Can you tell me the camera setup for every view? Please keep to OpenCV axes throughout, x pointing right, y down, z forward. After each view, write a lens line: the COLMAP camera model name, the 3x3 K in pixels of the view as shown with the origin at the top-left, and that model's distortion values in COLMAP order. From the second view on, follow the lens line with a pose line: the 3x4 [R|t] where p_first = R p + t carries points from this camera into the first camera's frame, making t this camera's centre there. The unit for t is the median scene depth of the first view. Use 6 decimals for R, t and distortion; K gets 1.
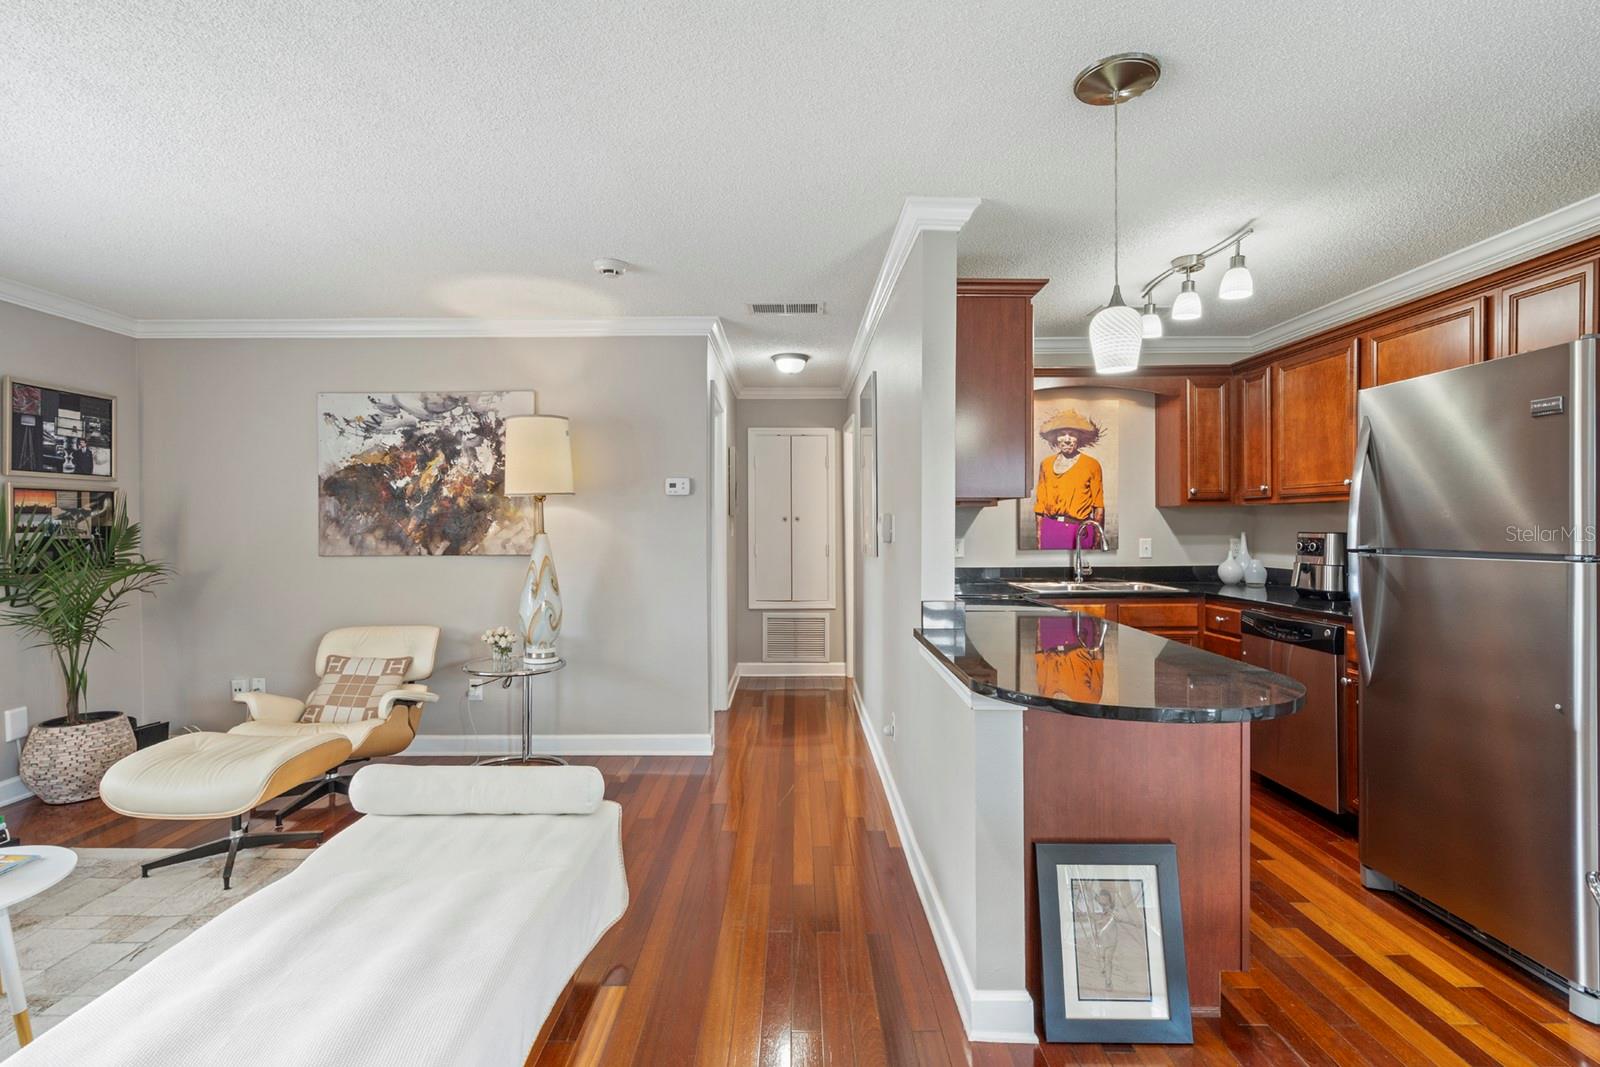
lens RADIAL K [[736.8, 0, 793.8], [0, 736.8, 527.0], [0, 0, 1]] dist [0.000100, 0.000372]
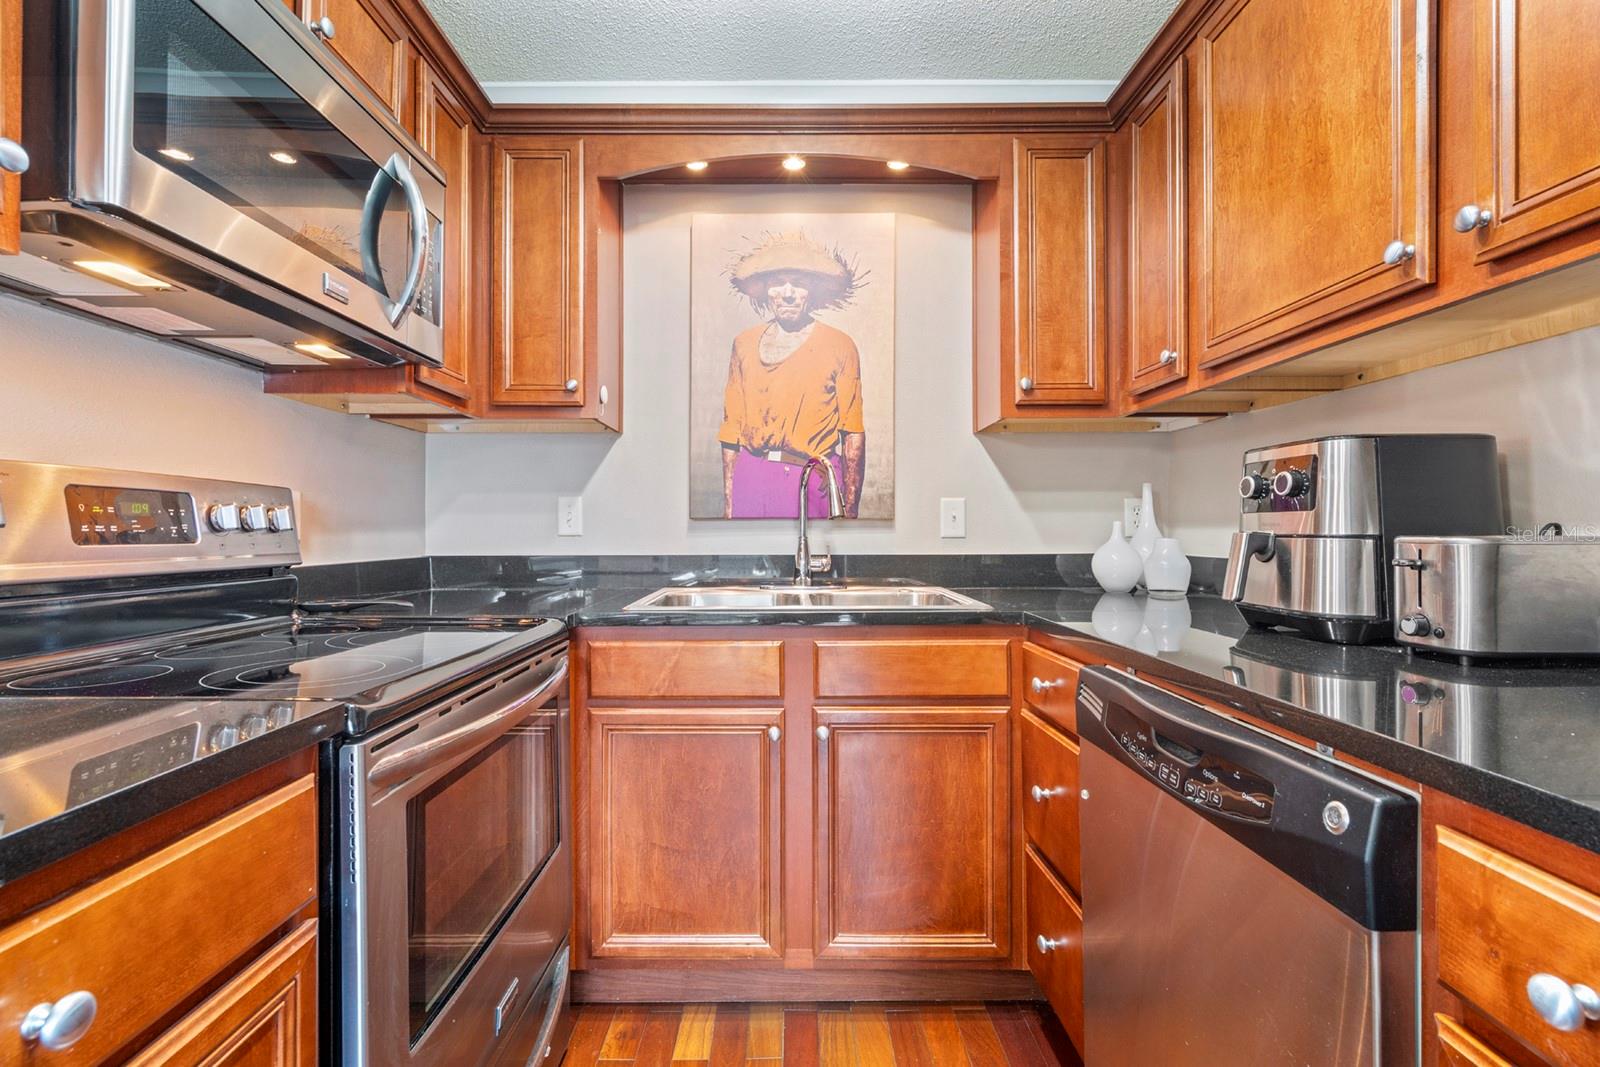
lens RADIAL K [[727.4, 0, 791.3], [0, 727.4, 528.8], [0, 0, 1]] dist [-0.004363, 0.001291]
pose [[0.999990, 0.004022, 0.001687, 0.449901], [-0.004014, 0.999980, -0.004896, 0.047393], [-0.001707, 0.004889, 0.999987, 0.628353]]
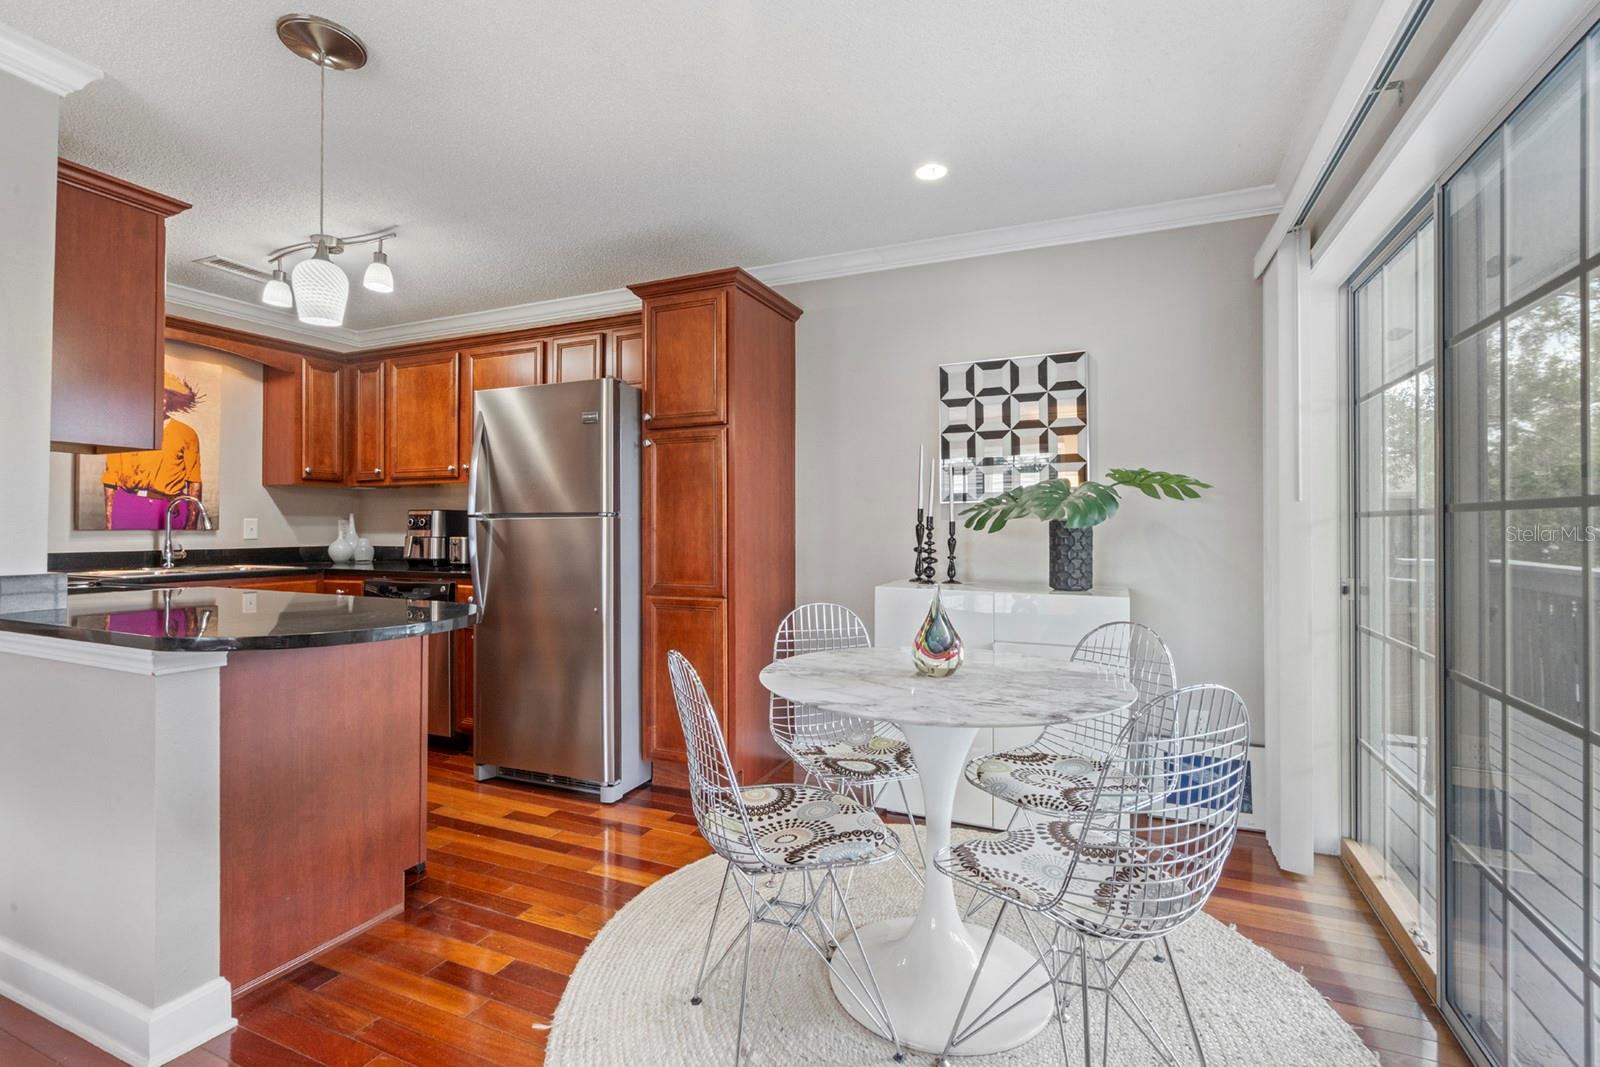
lens RADIAL K [[733.1, 0, 785.0], [0, 733.1, 520.5], [0, 0, 1]] dist [0.001522, 0.000512]
pose [[0.412370, 0.012935, 0.910924, -0.113308], [0.001792, 0.999886, -0.015010, 0.040455], [-0.911015, 0.007822, 0.412300, -0.005680]]
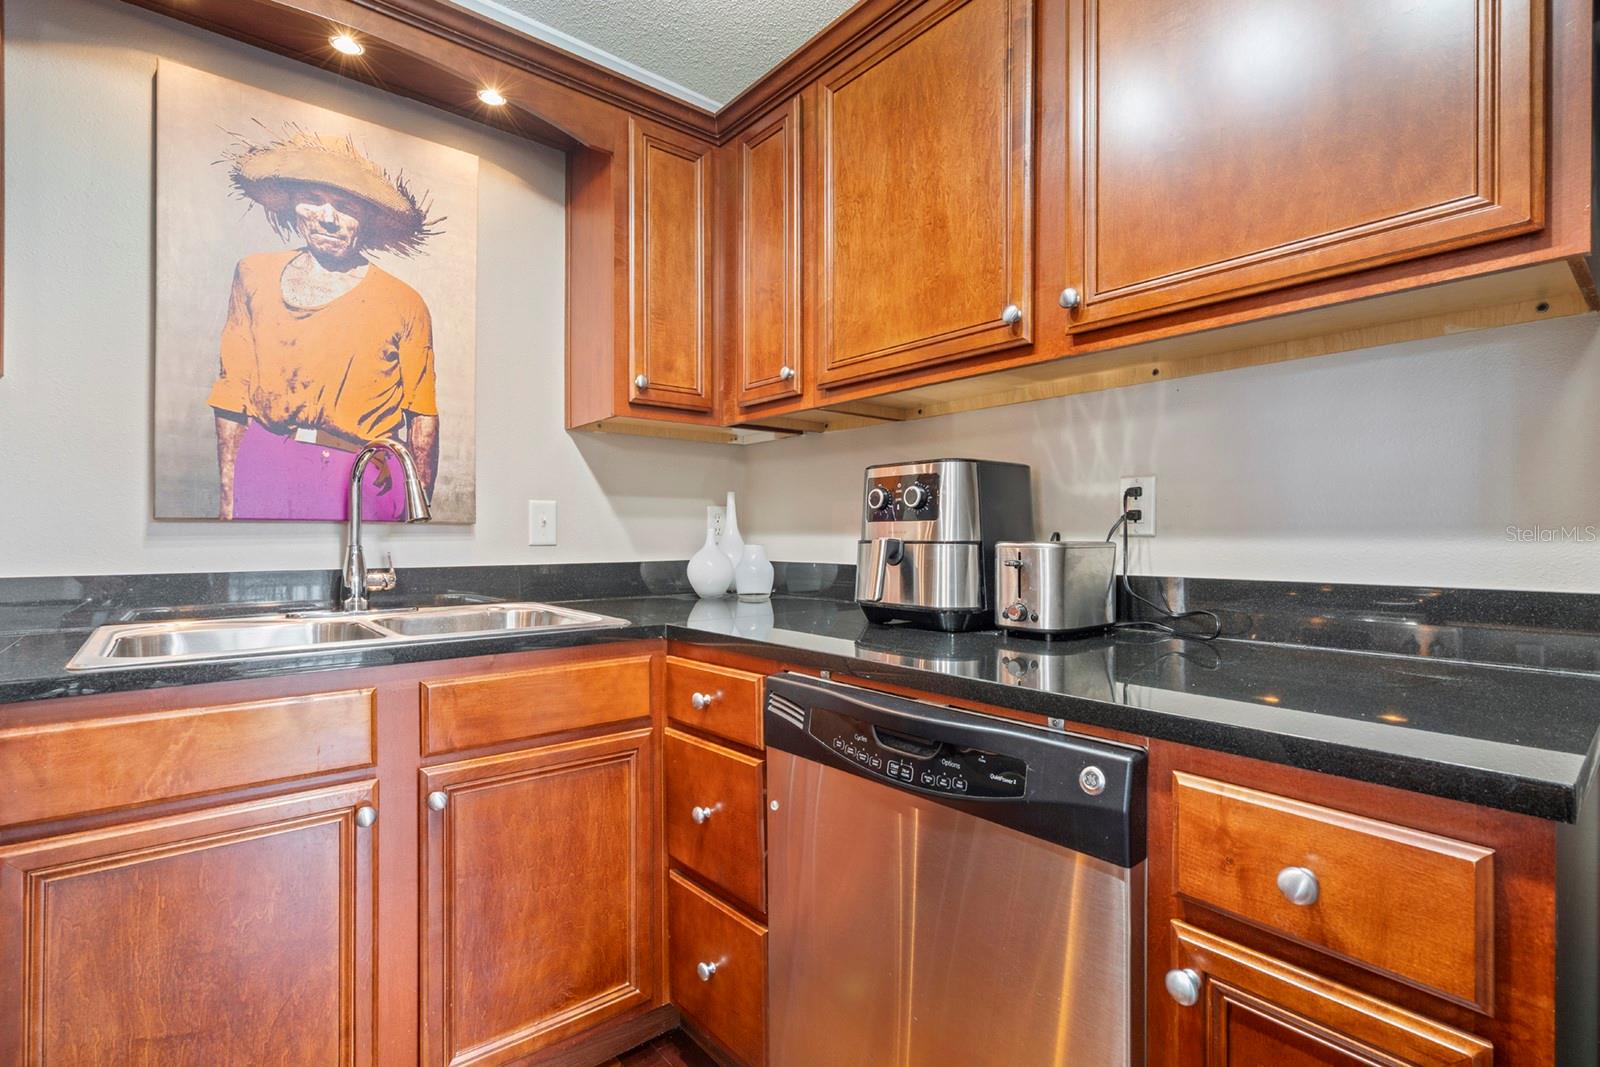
lens RADIAL K [[741.8, 0, 791.9], [0, 741.8, 536.5], [0, 0, 1]] dist [-0.004284, 0.001338]
pose [[0.770823, 0.005041, 0.637030, 0.381056], [-0.001910, 0.999982, -0.005602, 0.047445], [-0.637047, 0.003101, 0.770819, 0.695006]]
